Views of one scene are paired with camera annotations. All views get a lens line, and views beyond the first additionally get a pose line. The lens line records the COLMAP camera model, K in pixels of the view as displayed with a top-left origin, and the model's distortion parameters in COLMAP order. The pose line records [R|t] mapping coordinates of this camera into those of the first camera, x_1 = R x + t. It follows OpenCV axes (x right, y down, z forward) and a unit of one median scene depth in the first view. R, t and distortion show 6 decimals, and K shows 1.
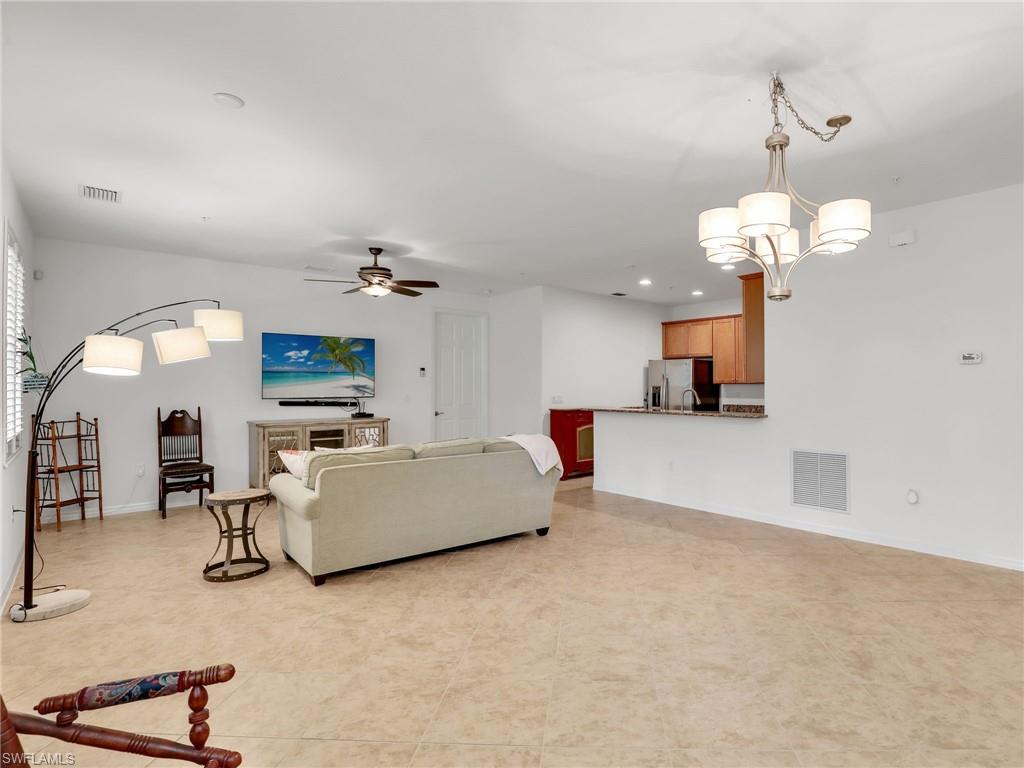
lens RADIAL K [[532.7, 0, 570.5], [0, 532.7, 381.7], [0, 0, 1]] dist [-0.032062, 0.002023]
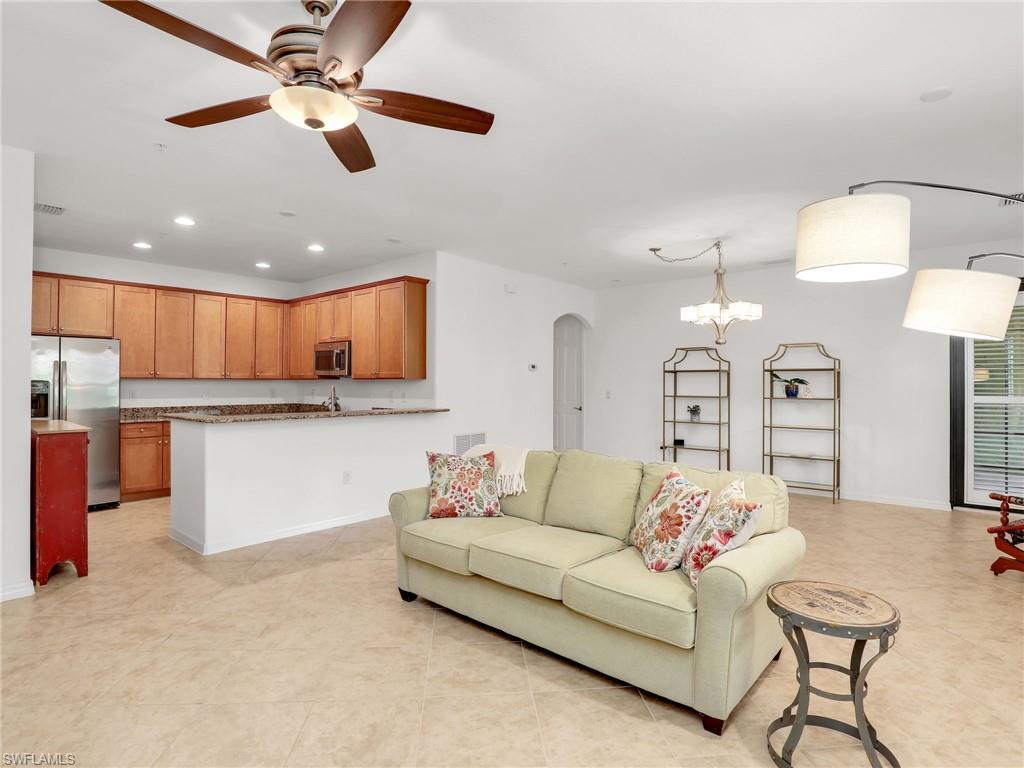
lens RADIAL K [[547.6, 0, 507.0], [0, 547.6, 378.4], [0, 0, 1]] dist [-0.034185, 0.003365]
pose [[-0.119188, 0.009593, 0.992825, -0.889091], [-0.011431, 0.999874, -0.011033, 0.010622], [-0.992806, -0.012664, -0.119063, 1.094261]]
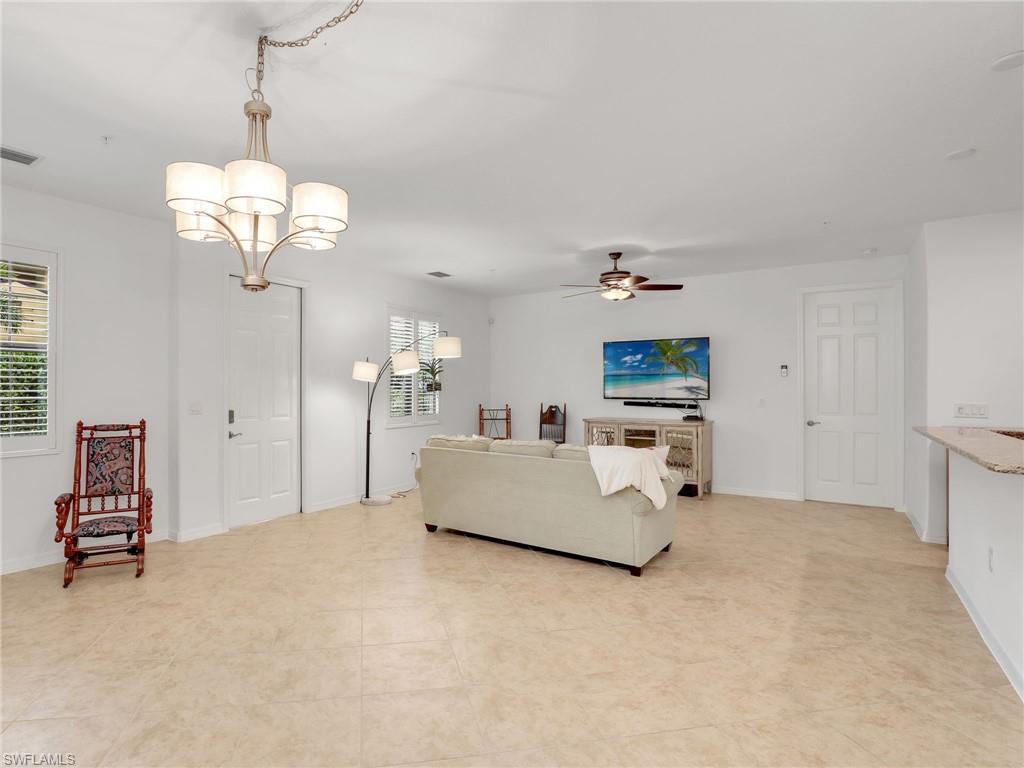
lens RADIAL K [[532.7, 0, 462.9], [0, 532.7, 381.5], [0, 0, 1]] dist [-0.032062, 0.002023]
pose [[0.217873, -0.011055, -0.975915, 0.676876], [0.007601, 0.999925, -0.009630, 0.004423], [0.975948, -0.005320, 0.217941, 0.583412]]
